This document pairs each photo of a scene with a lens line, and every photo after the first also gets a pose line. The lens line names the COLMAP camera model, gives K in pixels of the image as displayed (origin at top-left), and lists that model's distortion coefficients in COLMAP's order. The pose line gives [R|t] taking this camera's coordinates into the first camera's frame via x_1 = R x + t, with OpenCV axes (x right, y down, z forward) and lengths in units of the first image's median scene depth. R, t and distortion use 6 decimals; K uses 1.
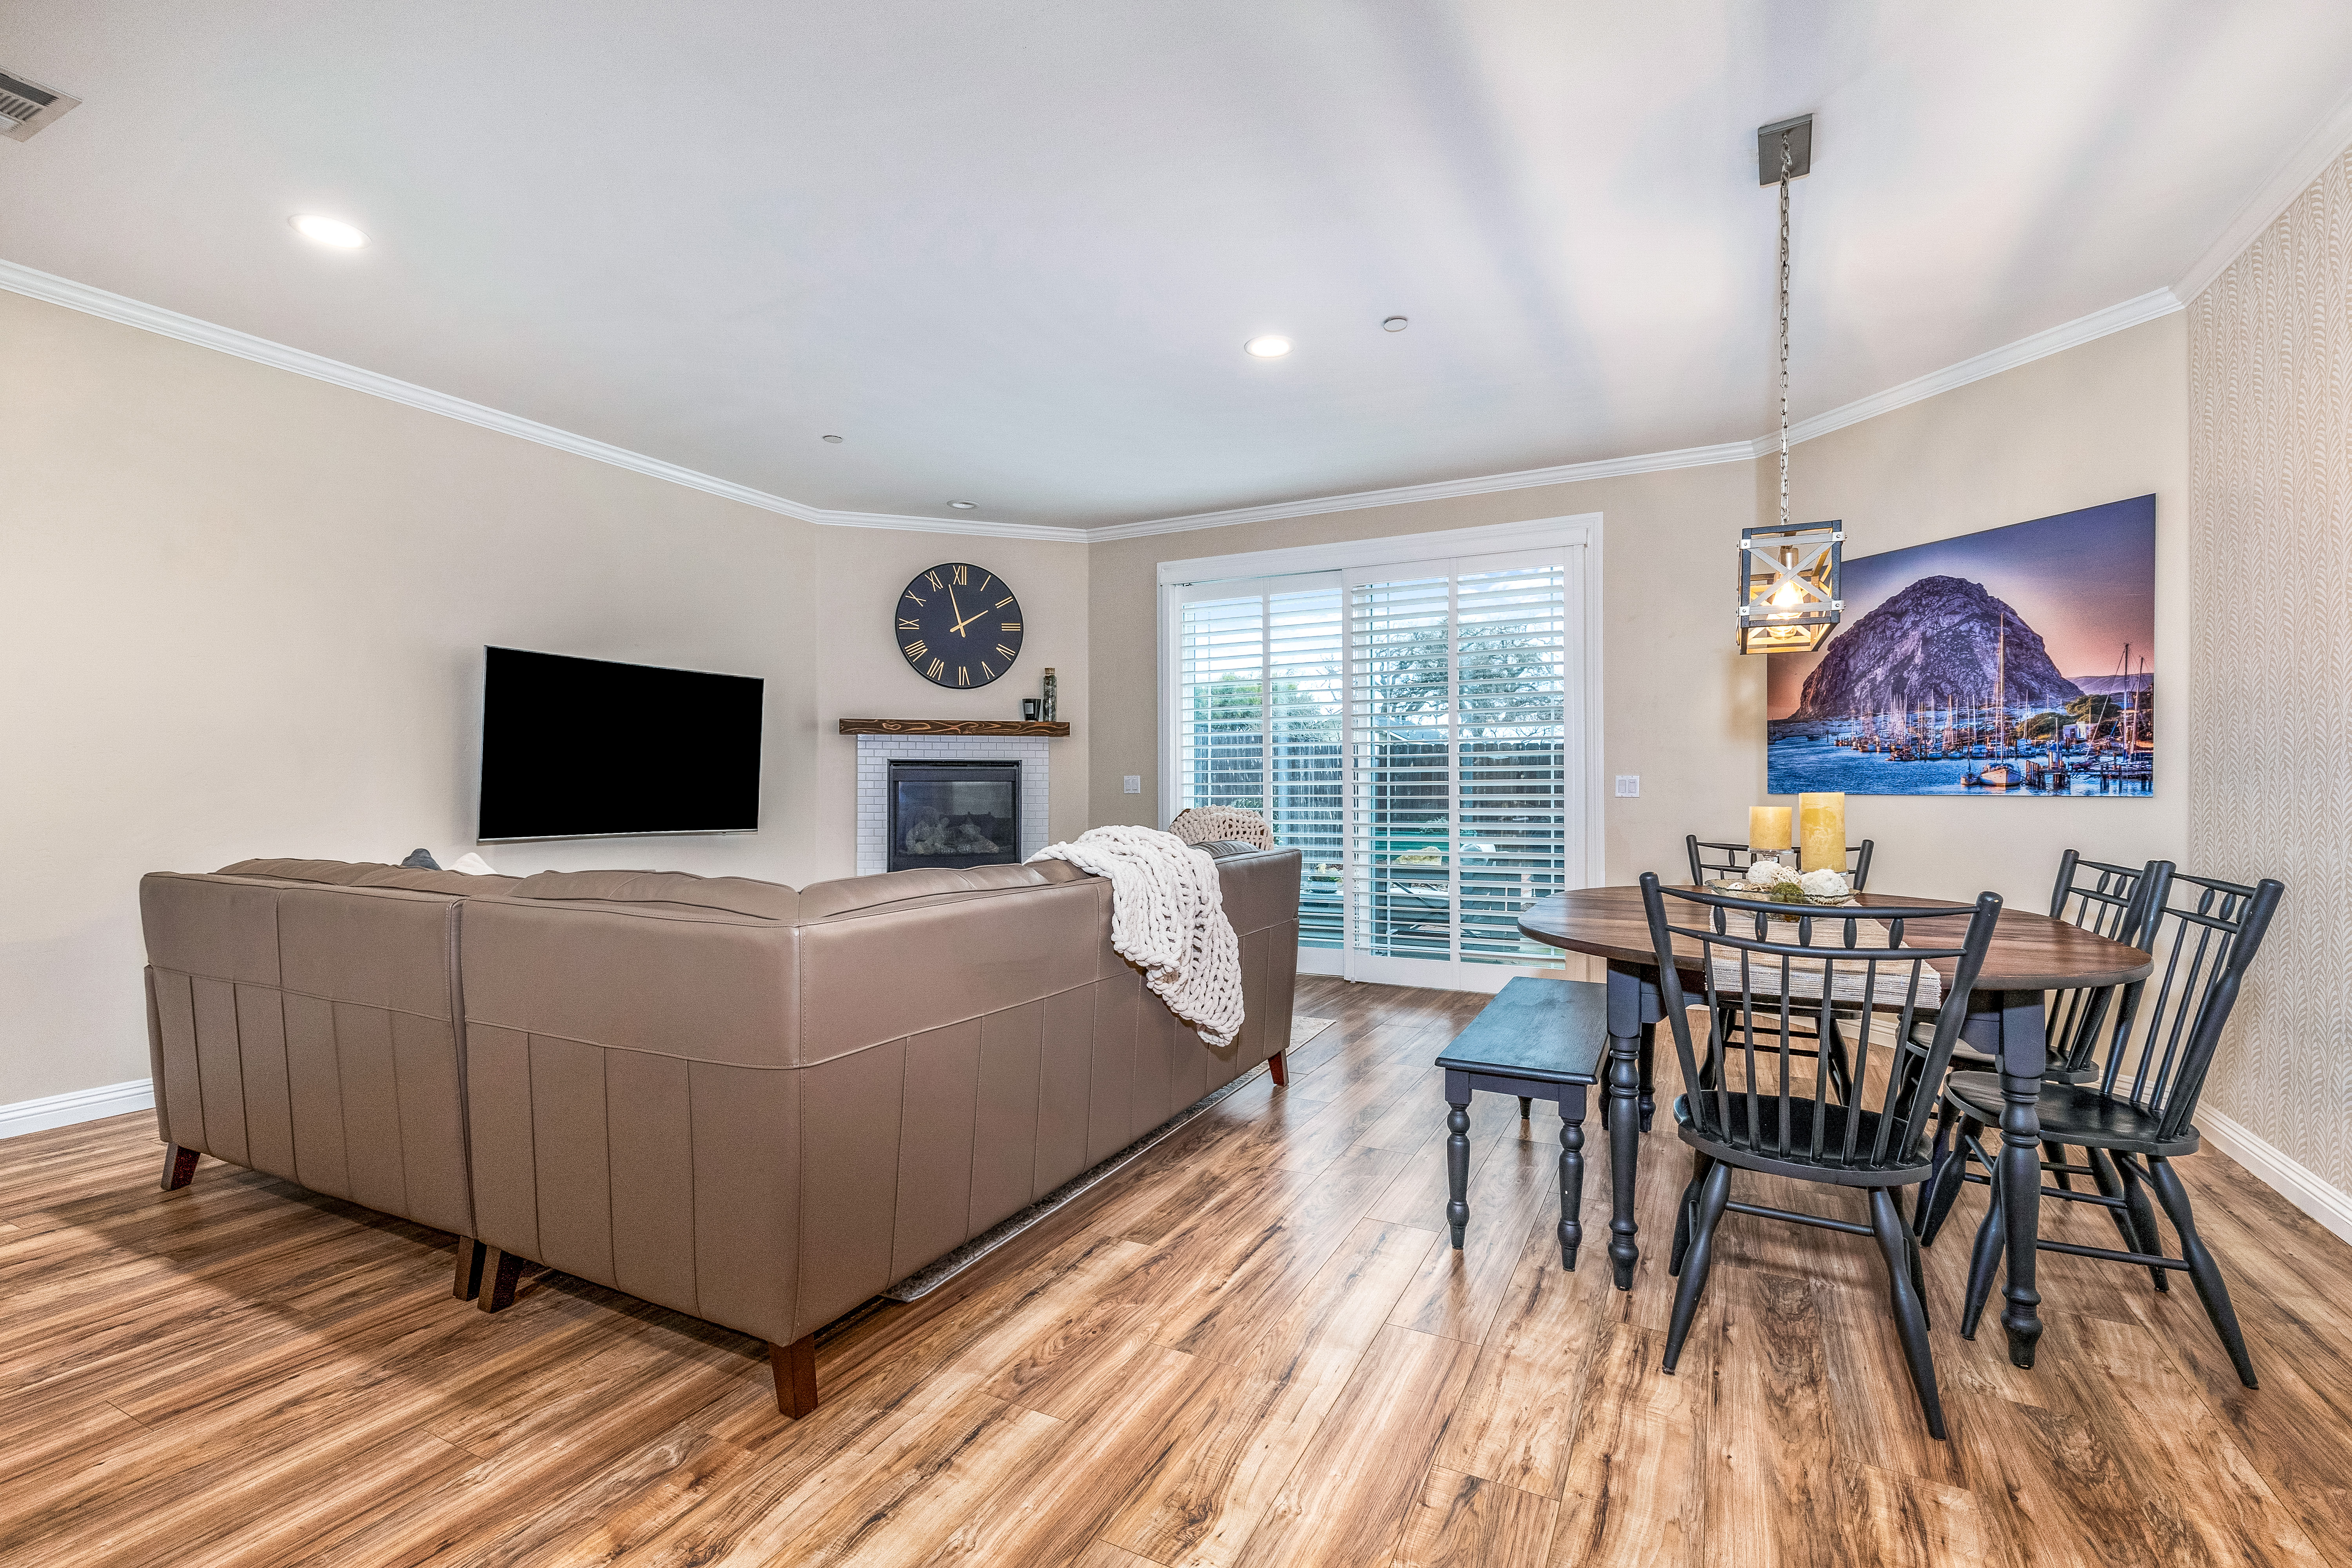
lens RADIAL K [[1075.2, 0, 1122.1], [0, 1075.2, 785.6], [0, 0, 1]] dist [0.003675, 0.000189]
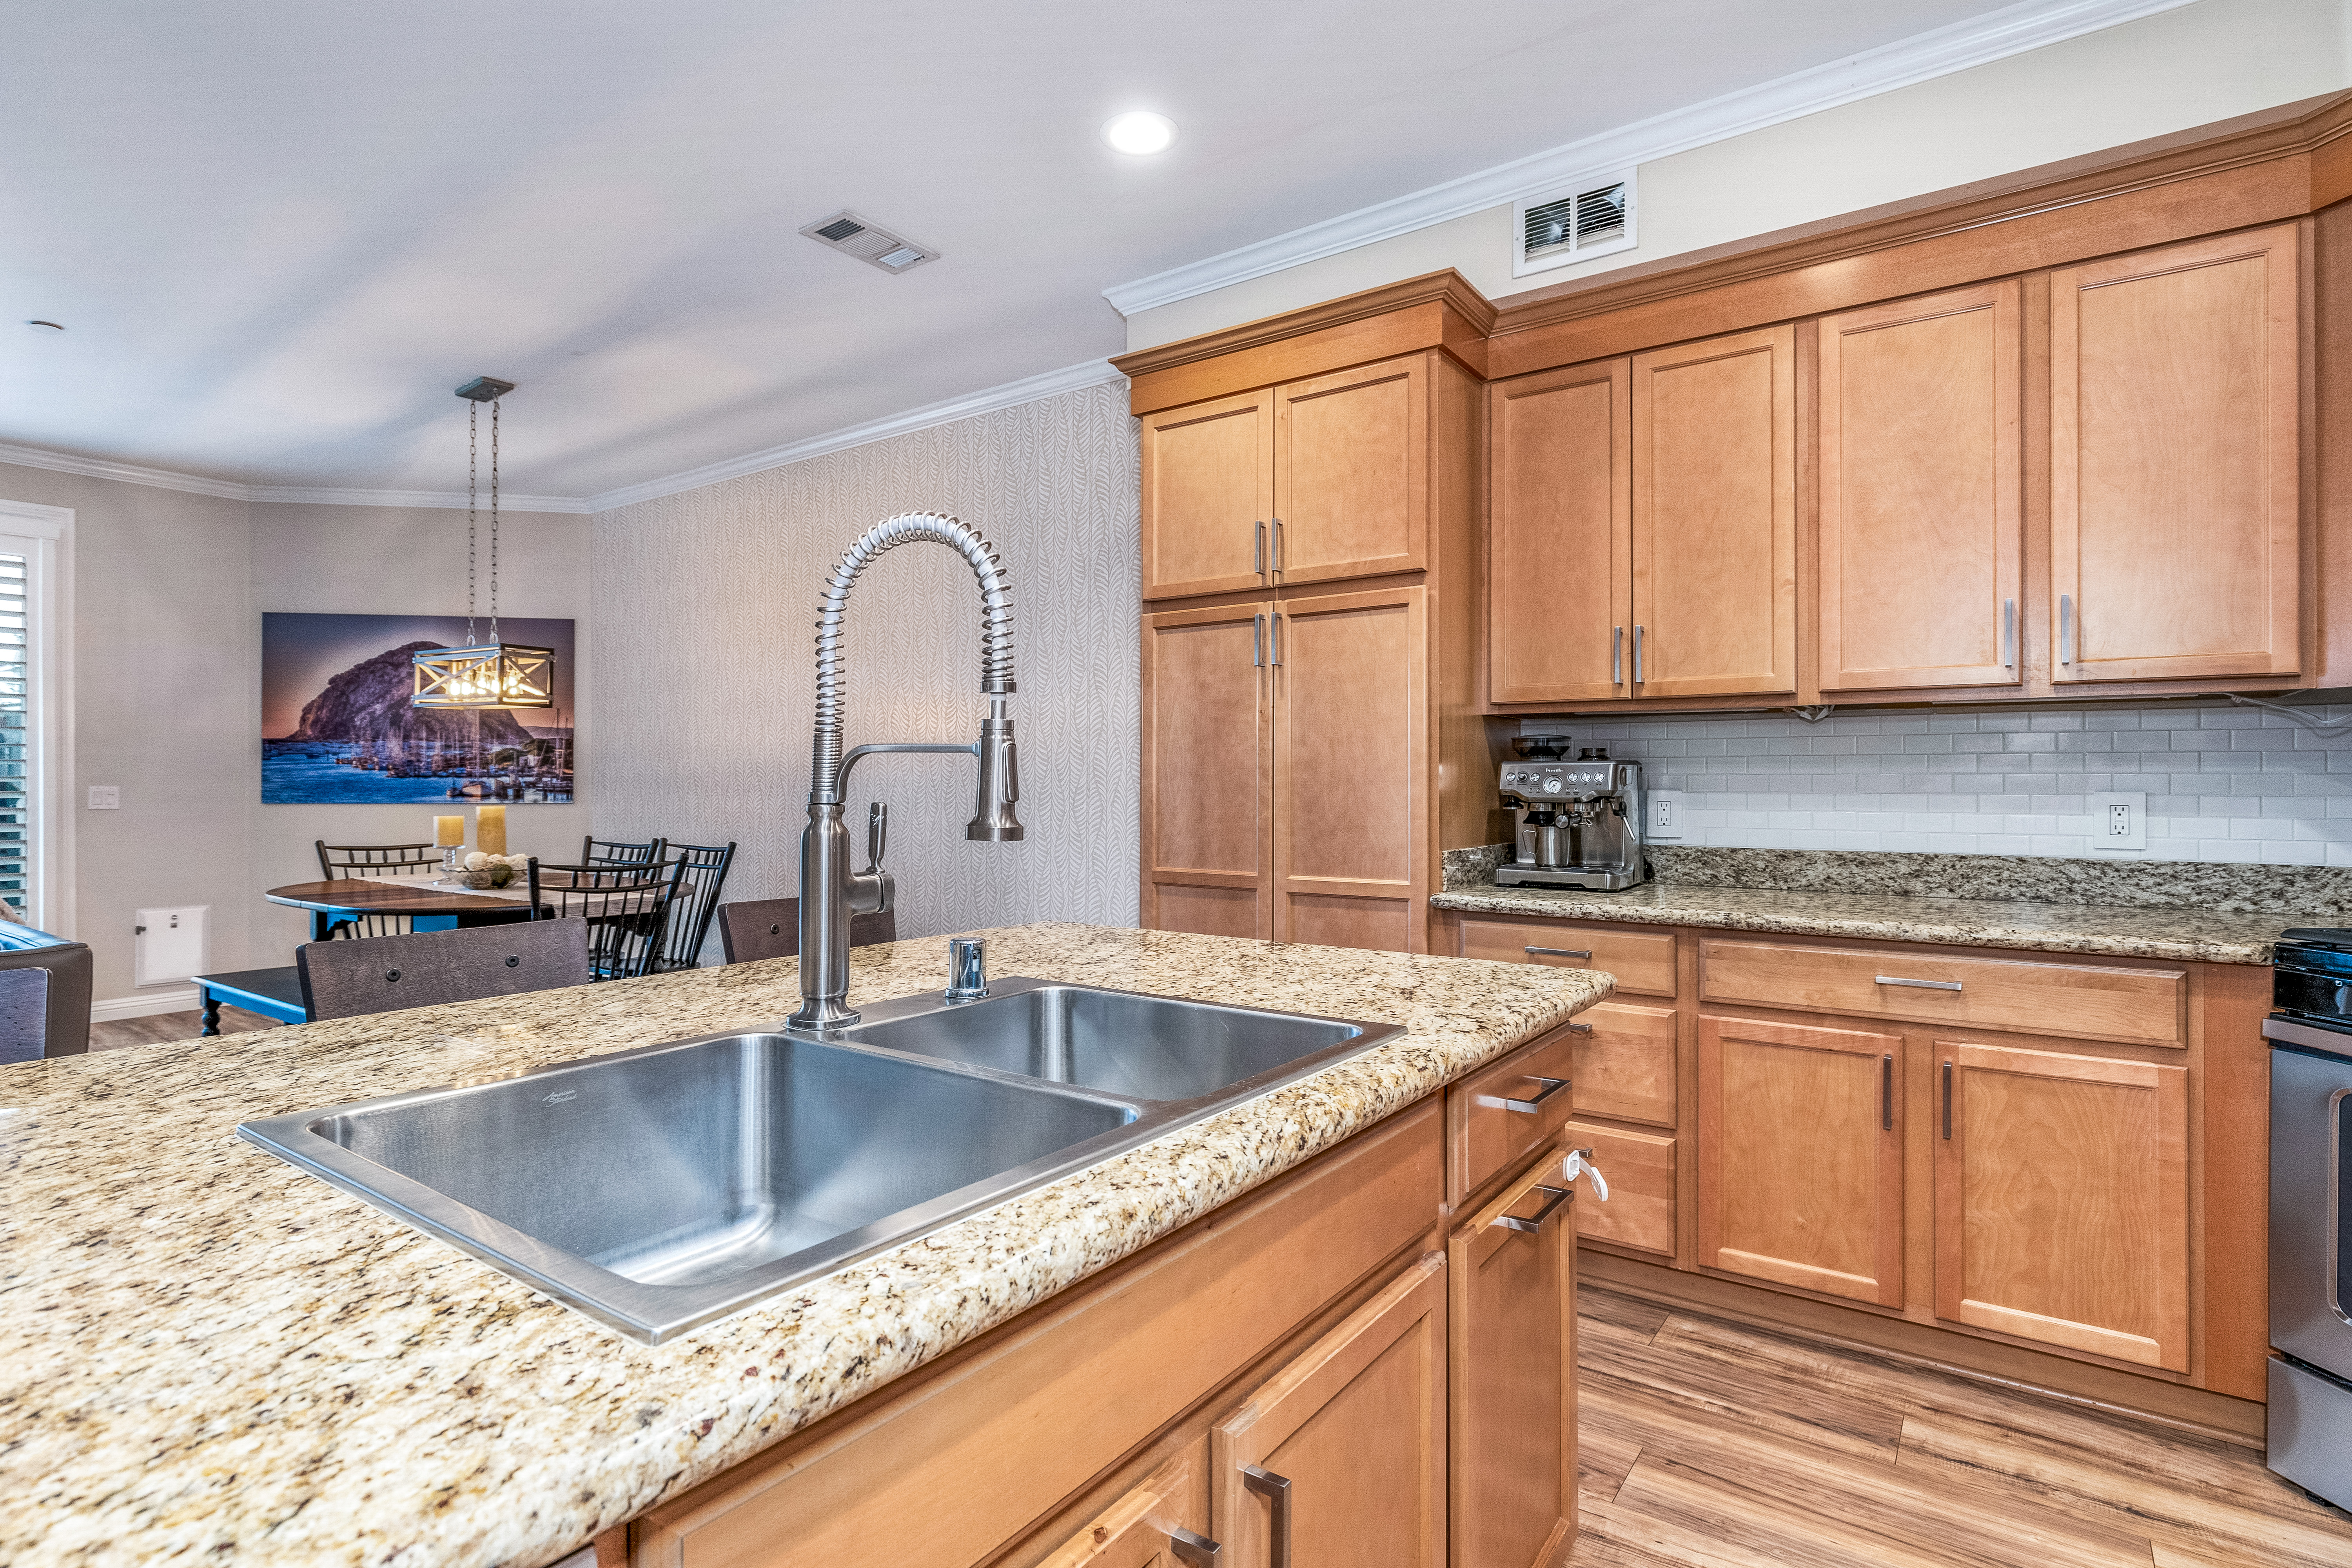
lens RADIAL K [[1156.7, 0, 1247.4], [0, 1156.7, 764.6], [0, 0, 1]] dist [-0.011380, 0.001696]
pose [[0.073388, 0.014115, 0.997204, -0.623377], [-0.000185, 0.999900, -0.014139, -0.019958], [-0.997303, 0.000853, 0.073384, -0.137291]]
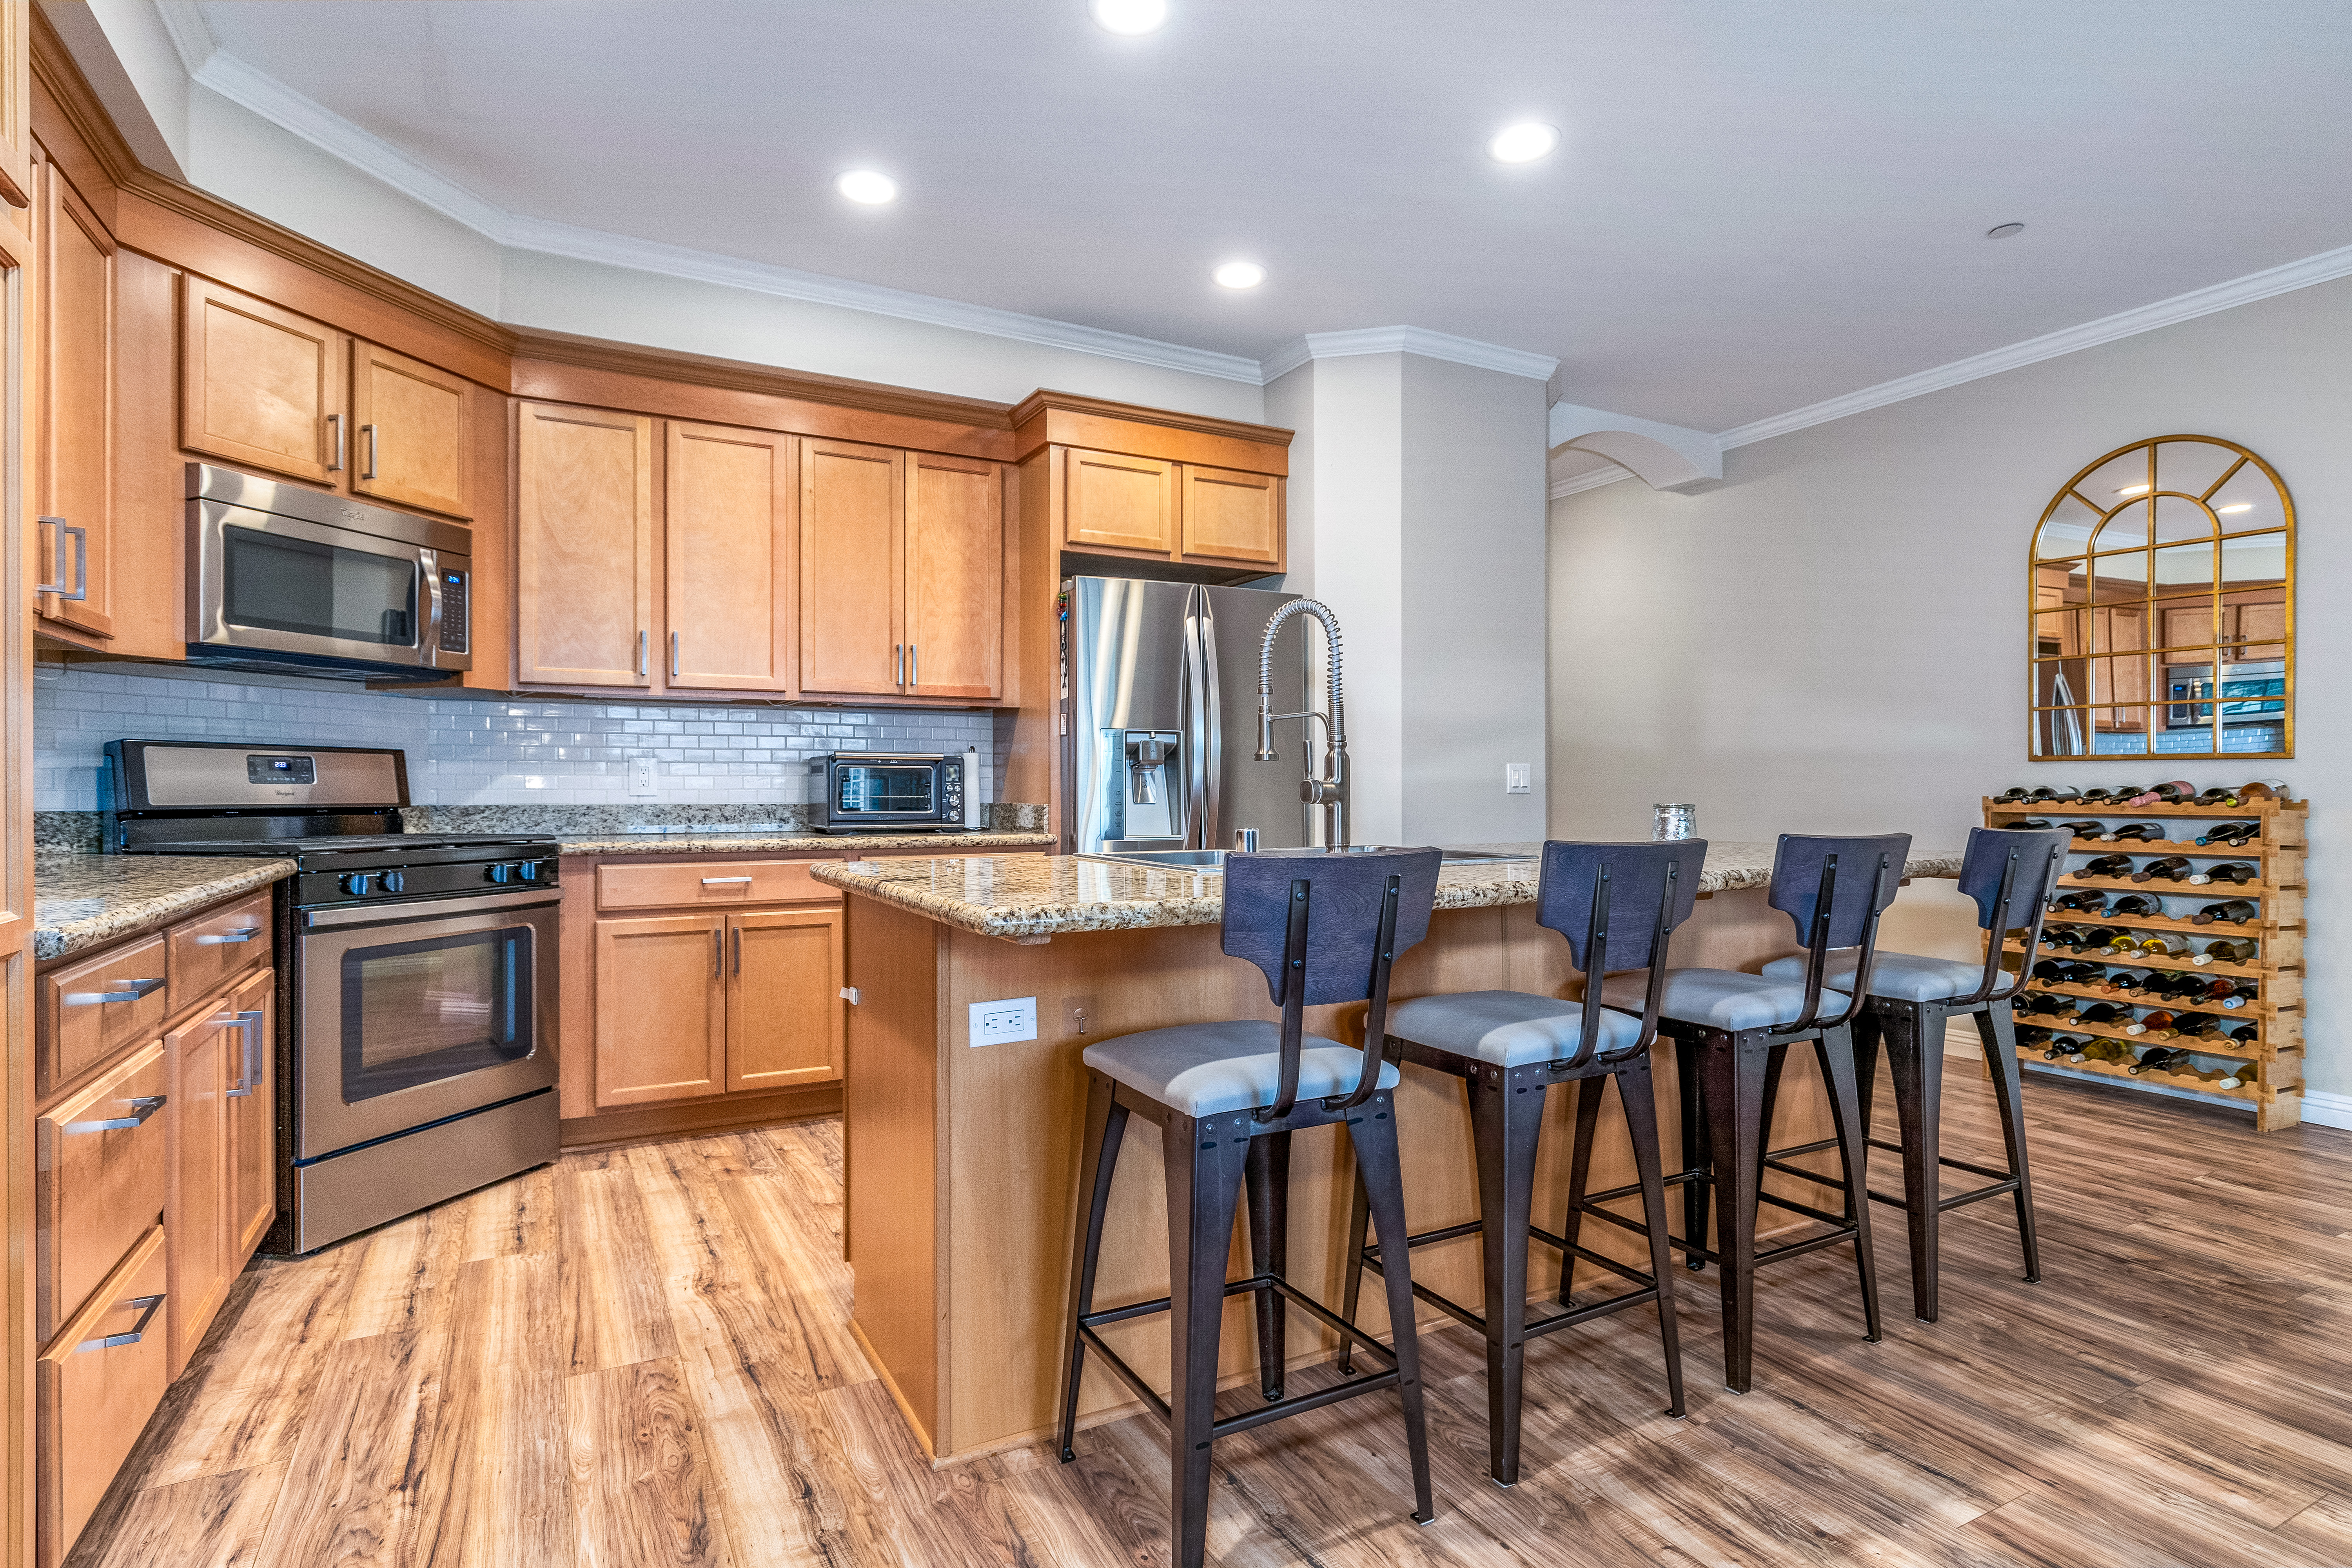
lens RADIAL K [[1210.3, 0, 1189.9], [0, 1210.3, 789.1], [0, 0, 1]] dist [-0.002819, -0.000682]
pose [[-0.539687, 0.001881, -0.841864, 0.181075], [-0.000896, 0.999996, 0.002808, 0.008513], [0.841865, 0.002270, -0.539683, 0.242089]]
